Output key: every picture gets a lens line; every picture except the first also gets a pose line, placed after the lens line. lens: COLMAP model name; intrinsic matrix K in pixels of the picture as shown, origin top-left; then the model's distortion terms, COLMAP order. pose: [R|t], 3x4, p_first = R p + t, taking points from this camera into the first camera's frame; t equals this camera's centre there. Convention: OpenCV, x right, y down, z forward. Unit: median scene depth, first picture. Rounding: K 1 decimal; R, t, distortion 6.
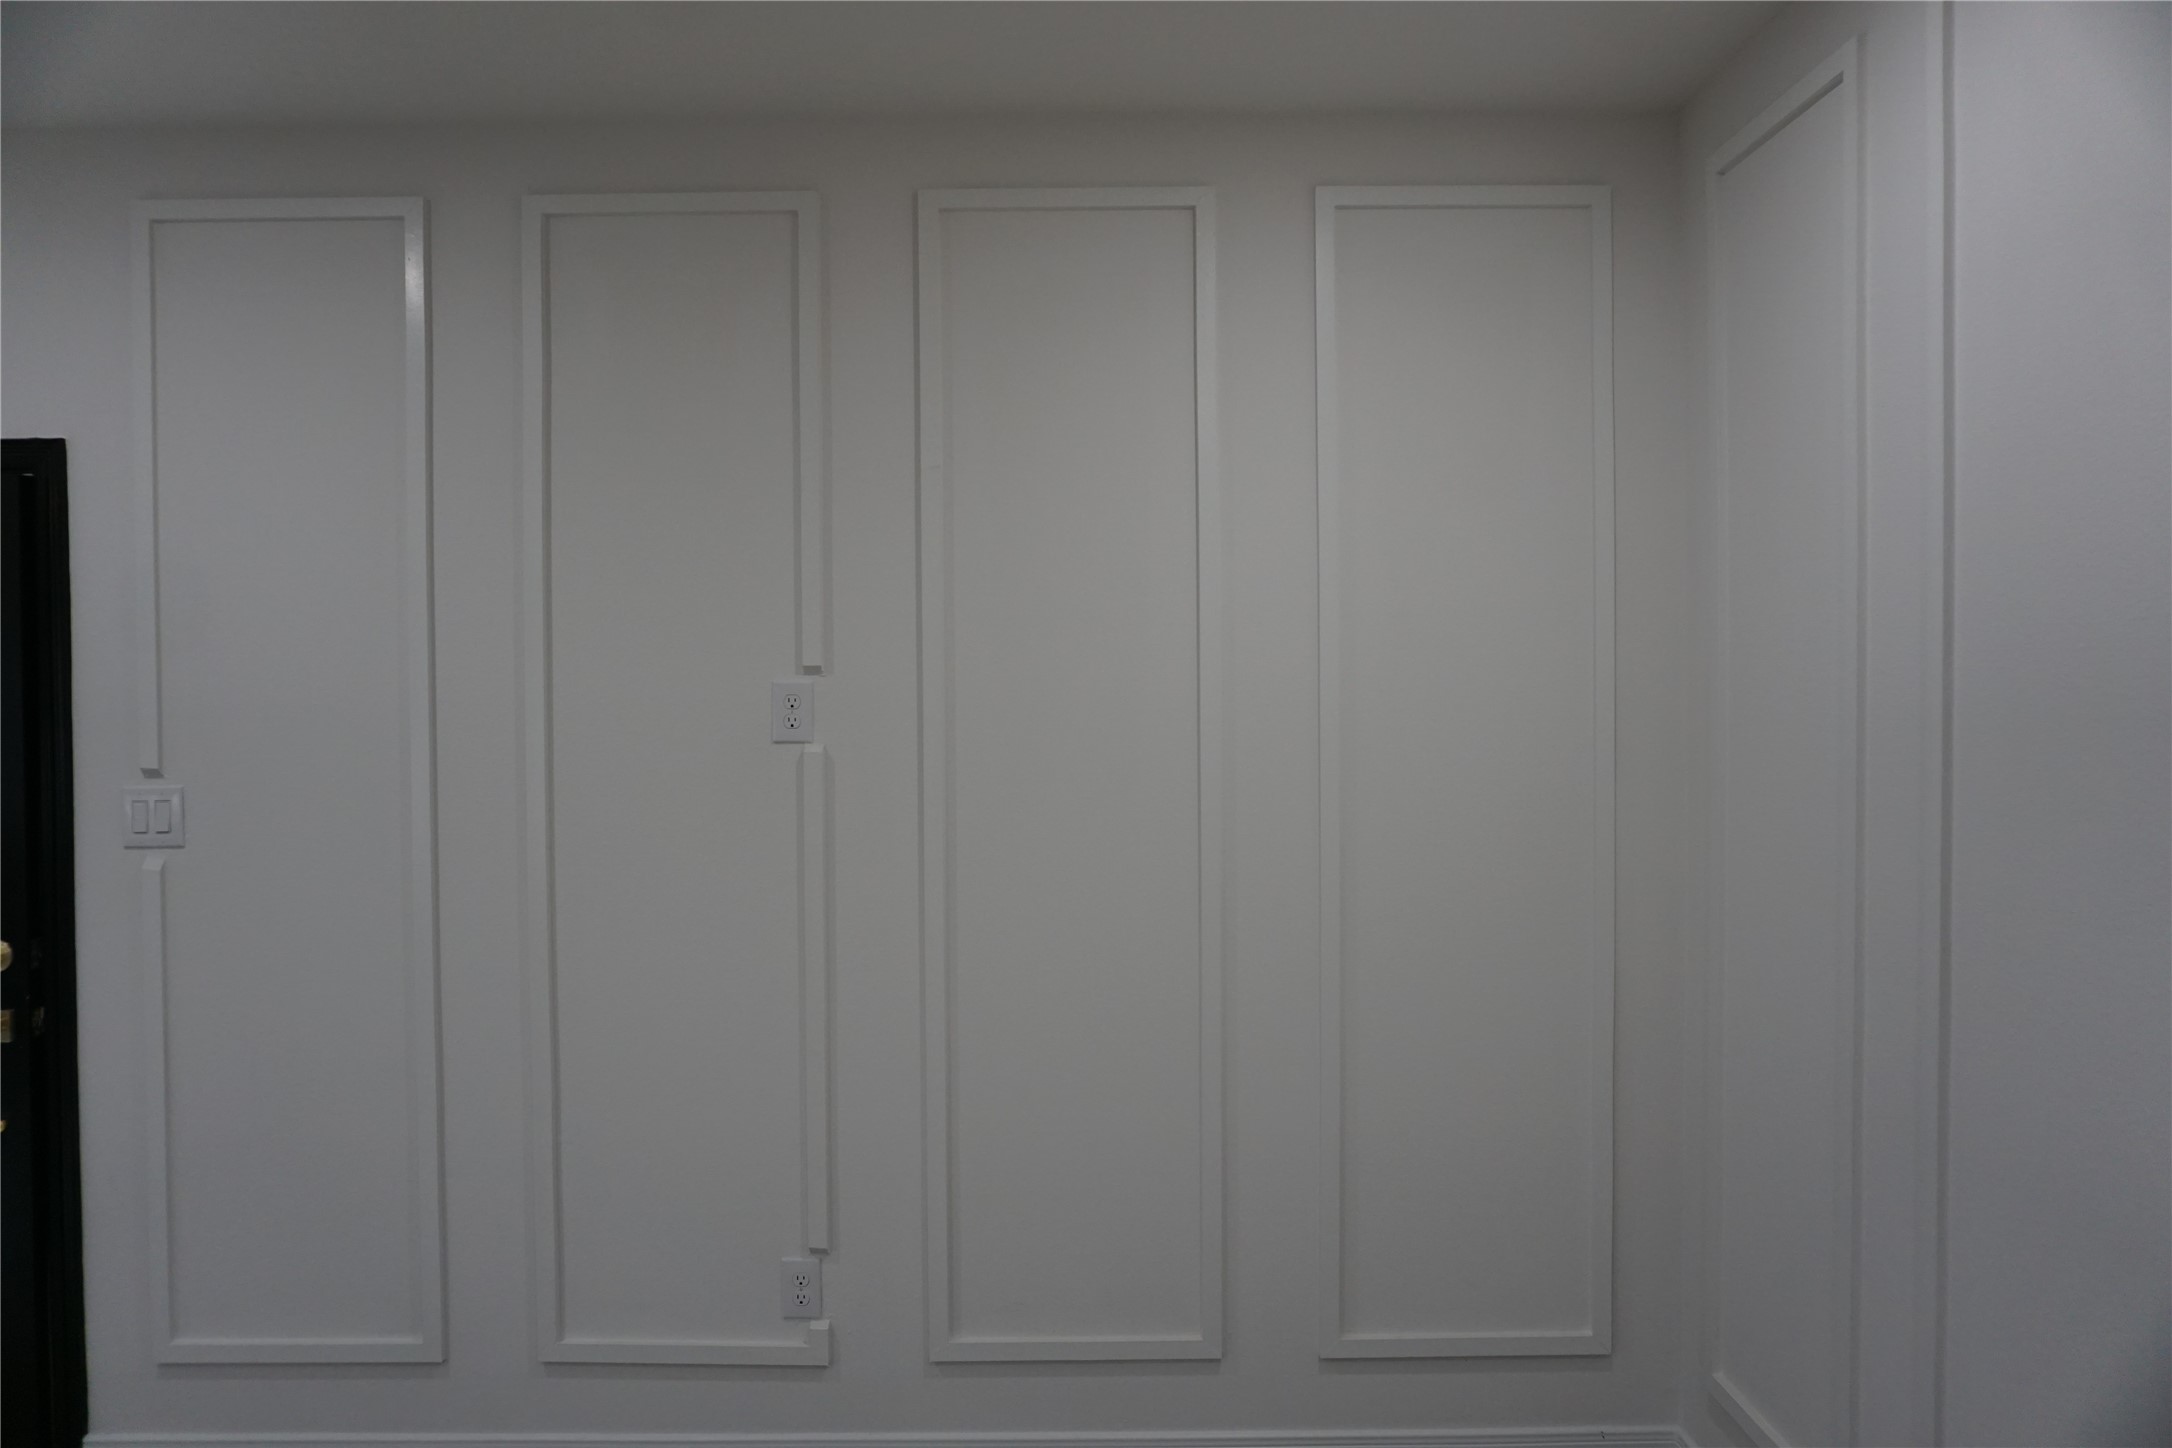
lens RADIAL K [[1488.1, 0, 1089.6], [0, 1488.1, 749.1], [0, 0, 1]] dist [-0.028626, 0.001732]
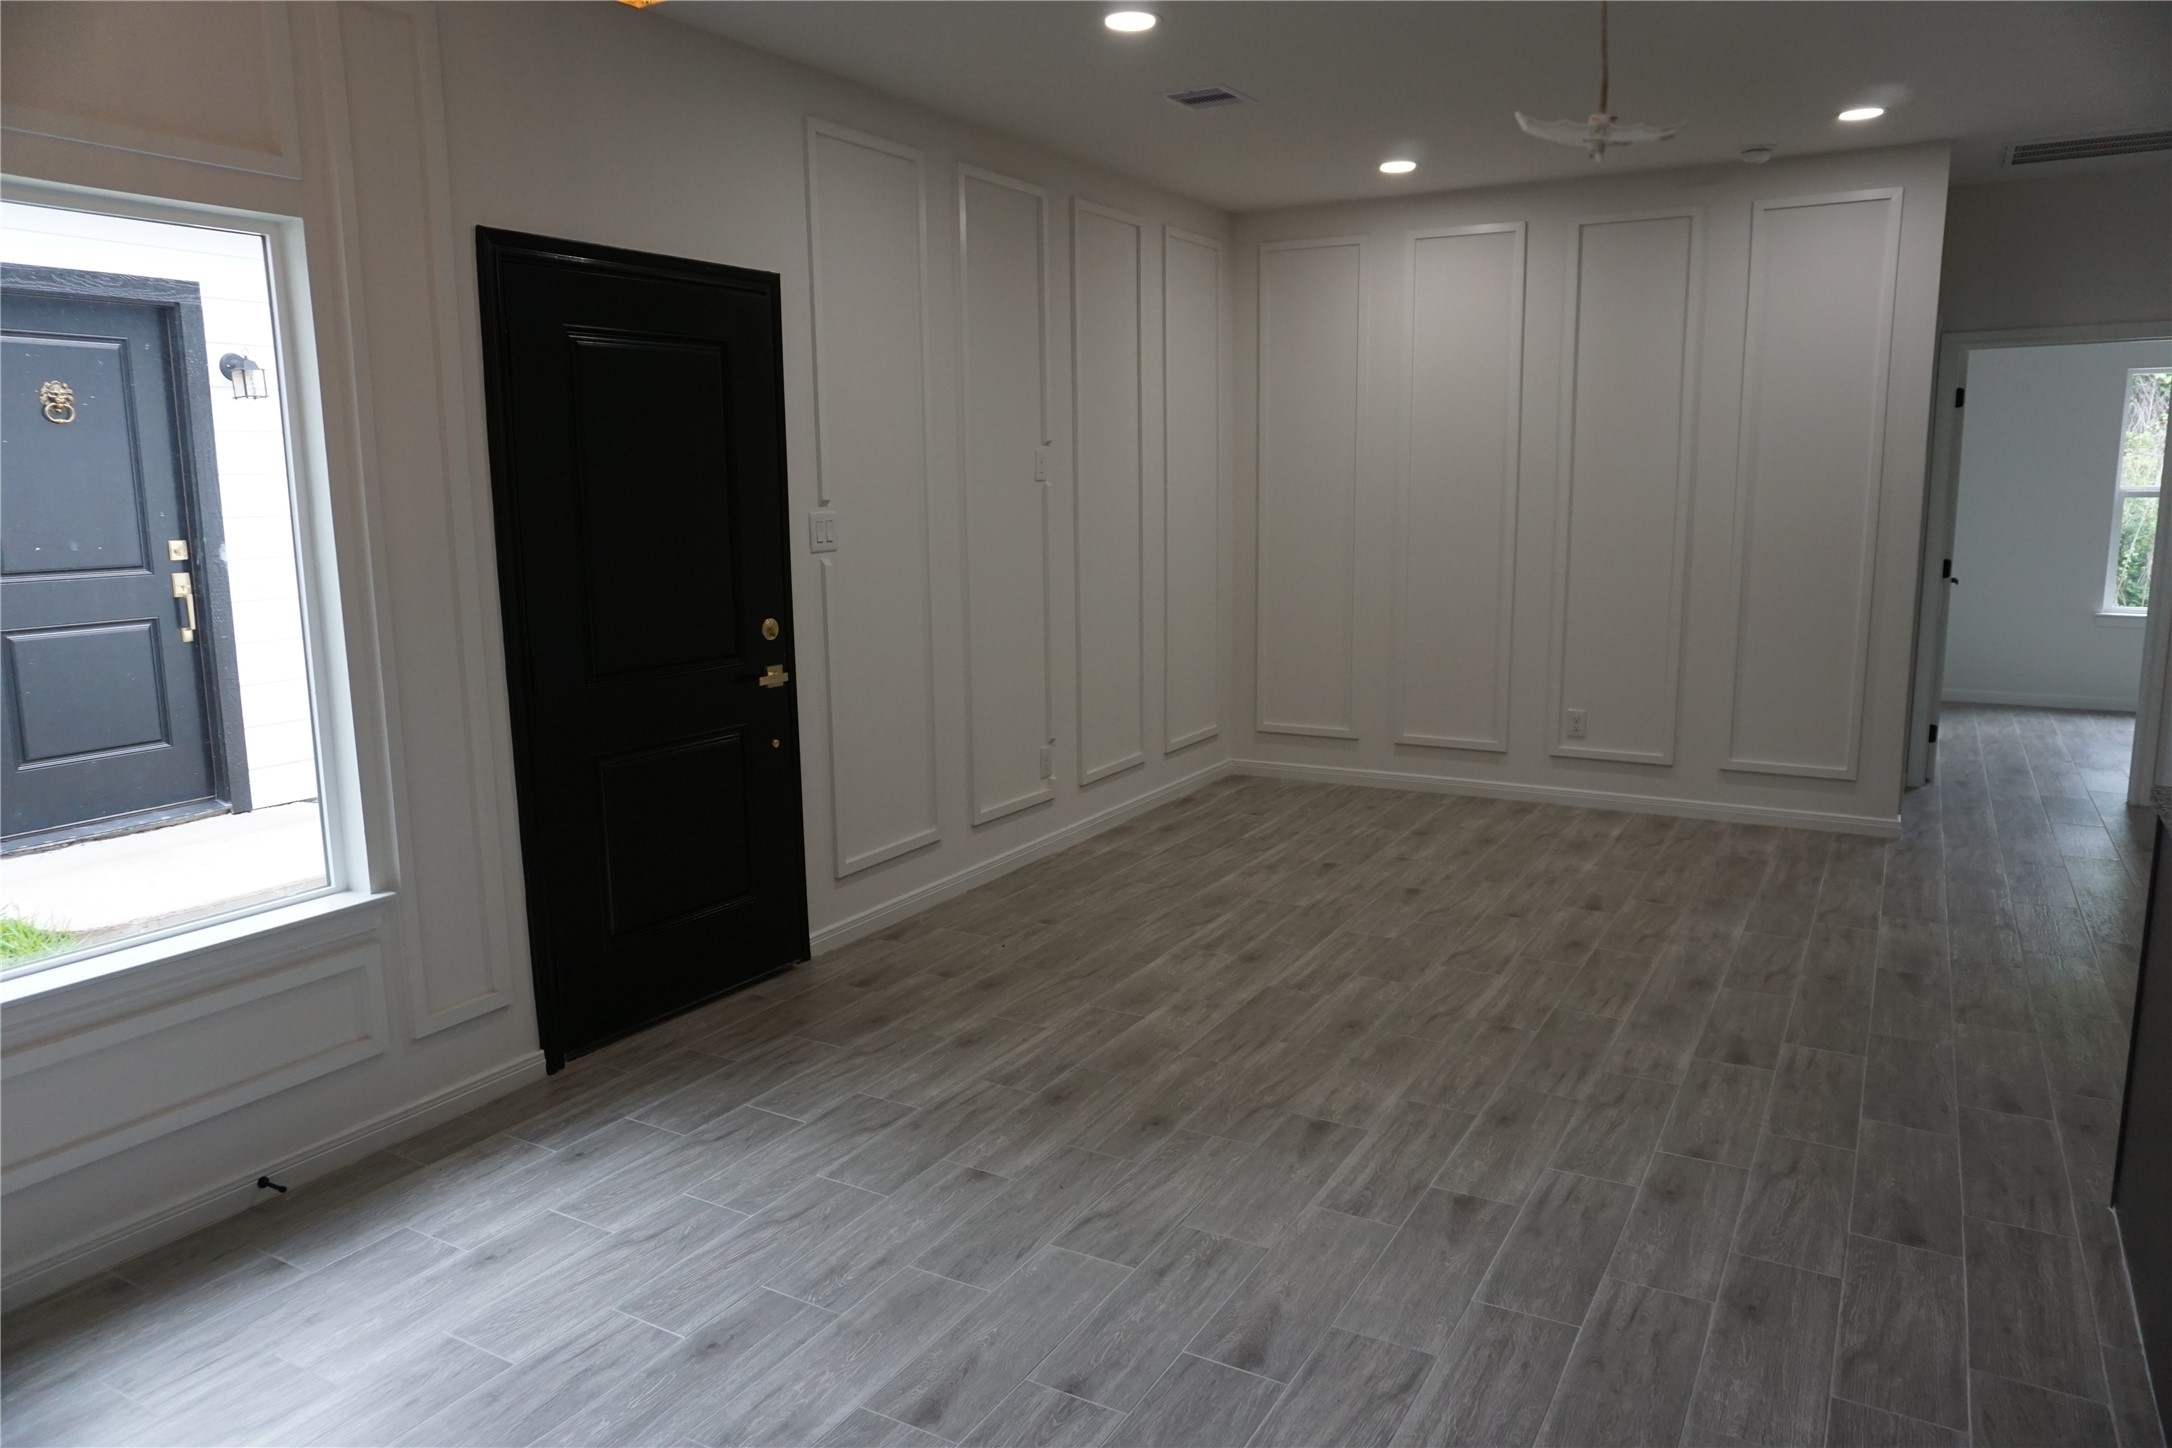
lens RADIAL K [[1488.1, 0, 1089.6], [0, 1488.1, 749.1], [0, 0, 1]] dist [-0.028626, 0.001732]
pose [[0.488509, -0.158453, 0.858051, -1.876133], [0.029981, 0.985841, 0.164983, 0.021484], [-0.872044, -0.054871, 0.486342, -0.016908]]
